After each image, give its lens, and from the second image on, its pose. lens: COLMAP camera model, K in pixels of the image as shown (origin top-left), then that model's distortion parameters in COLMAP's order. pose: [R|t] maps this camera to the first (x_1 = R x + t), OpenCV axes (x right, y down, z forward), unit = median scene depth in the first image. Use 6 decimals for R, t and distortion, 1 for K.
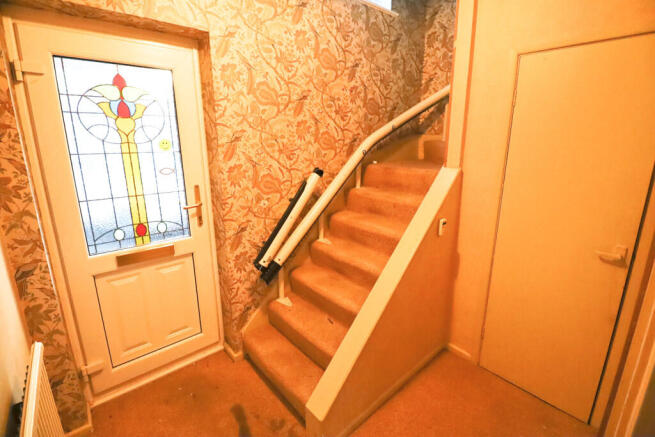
lens RADIAL K [[297.1, 0, 329.4], [0, 297.1, 208.3], [0, 0, 1]] dist [-0.015120, -0.000960]
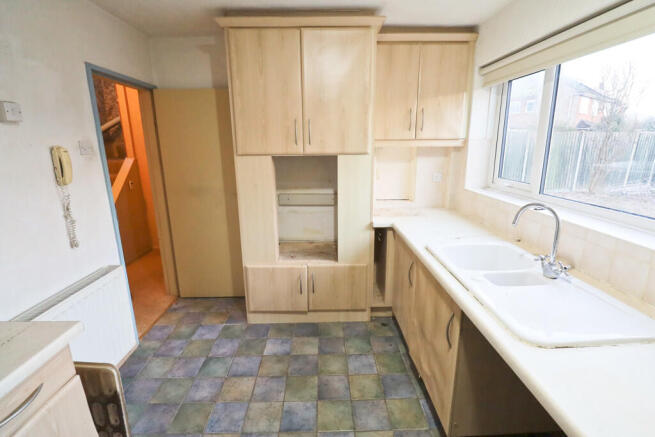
lens RADIAL K [[297.1, 0, 329.4], [0, 297.1, 208.3], [0, 0, 1]] dist [-0.015120, -0.000960]
pose [[0.644490, -0.176841, 0.743881, -0.201039], [0.199597, 0.978065, 0.059585, 0.265012], [-0.738101, 0.110074, 0.665650, -0.971069]]
